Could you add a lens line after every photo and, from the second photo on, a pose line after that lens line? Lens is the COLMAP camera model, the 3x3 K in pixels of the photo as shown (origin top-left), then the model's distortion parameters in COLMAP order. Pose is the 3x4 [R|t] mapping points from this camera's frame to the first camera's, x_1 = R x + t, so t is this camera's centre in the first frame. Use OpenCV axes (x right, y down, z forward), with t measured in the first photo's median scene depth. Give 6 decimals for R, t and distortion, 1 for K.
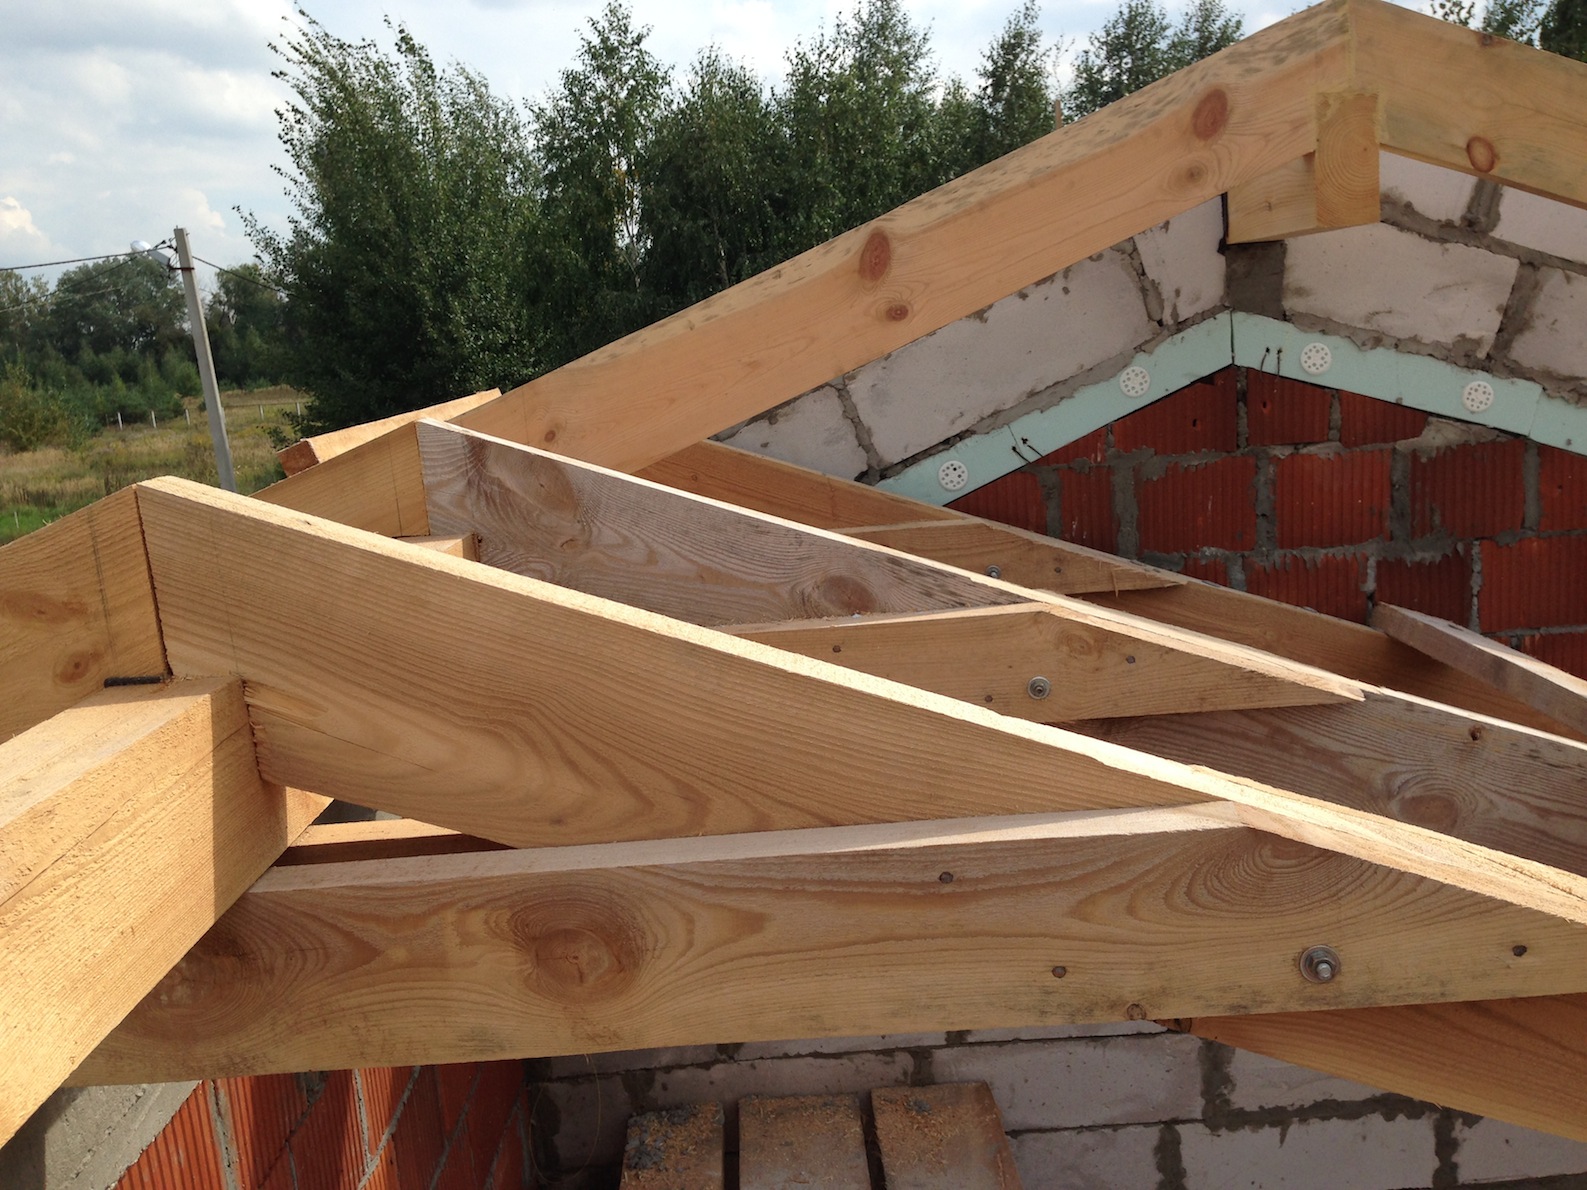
lens RADIAL K [[1490.9, 0, 792.6], [0, 1490.9, 598.6], [0, 0, 1]] dist [0.047702, 0.000000]
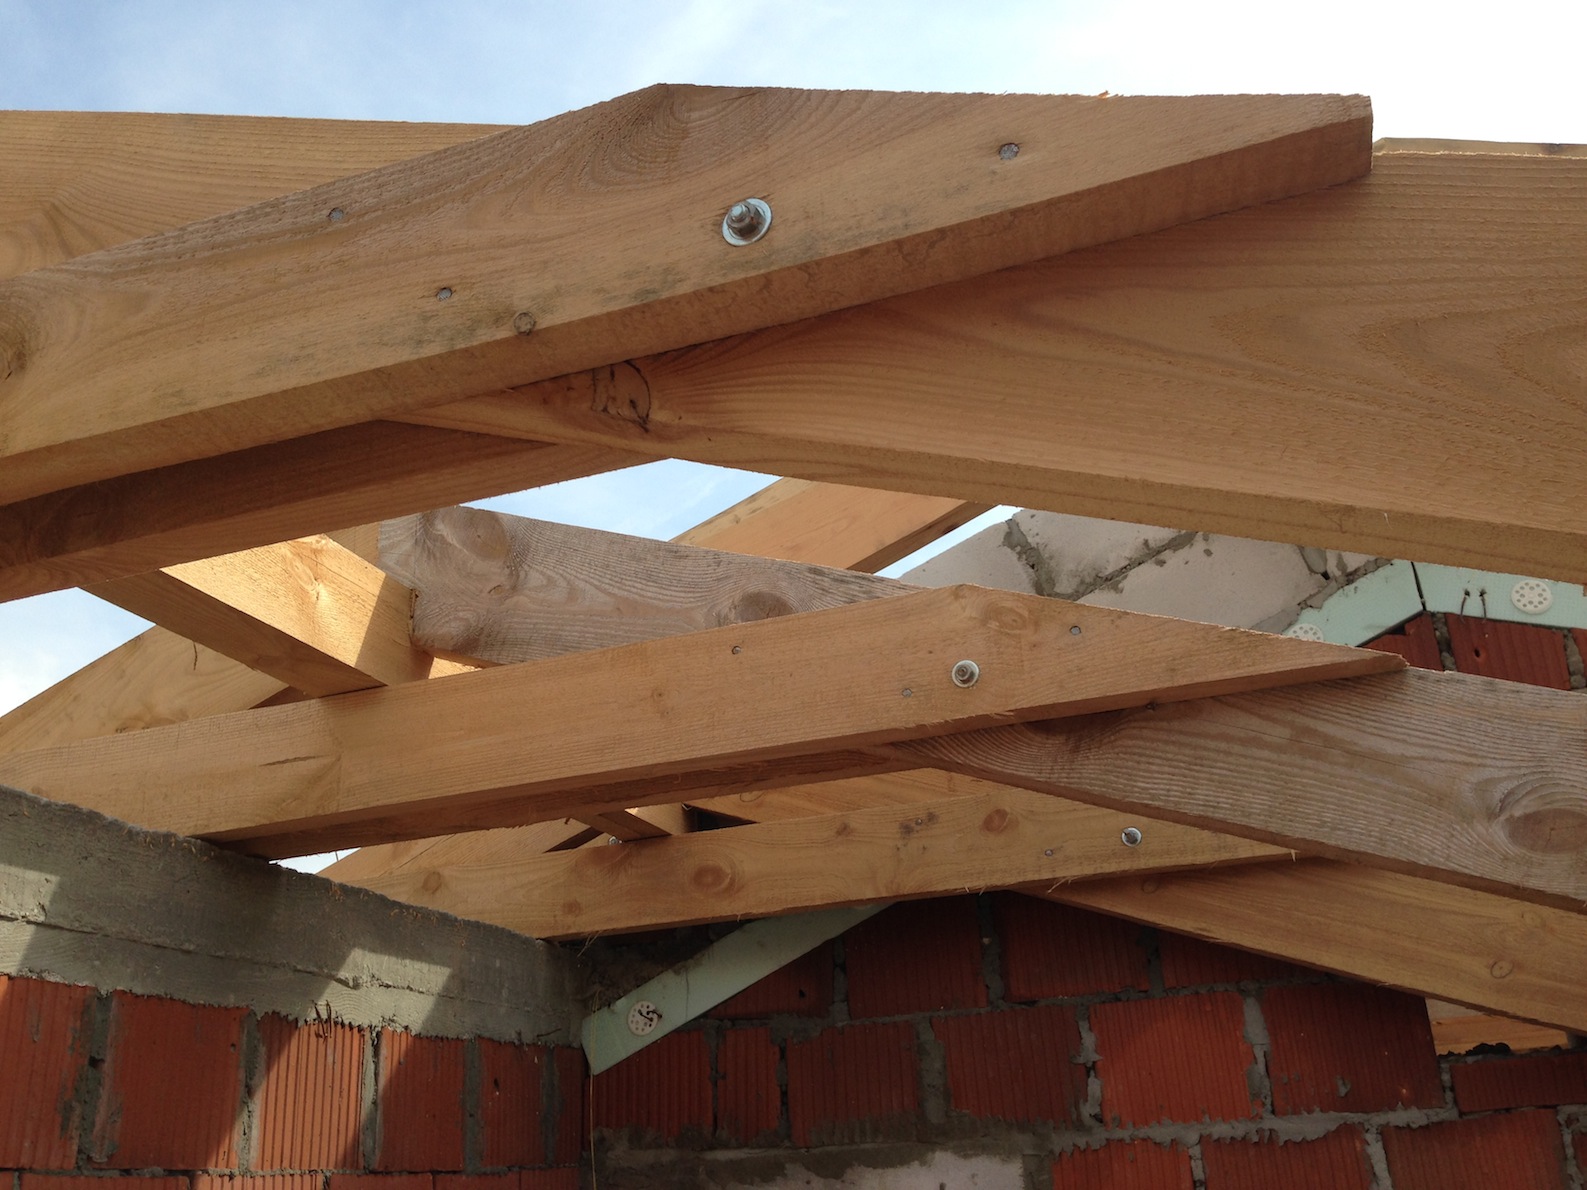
lens RADIAL K [[1490.9, 0, 794.7], [0, 1490.9, 595.9], [0, 0, 1]] dist [0.047702, 0.000000]
pose [[0.942004, -0.103491, -0.319246, 0.338320], [-0.080913, 0.853166, -0.515326, 0.446978], [0.325701, 0.511270, 0.795312, 0.295501]]
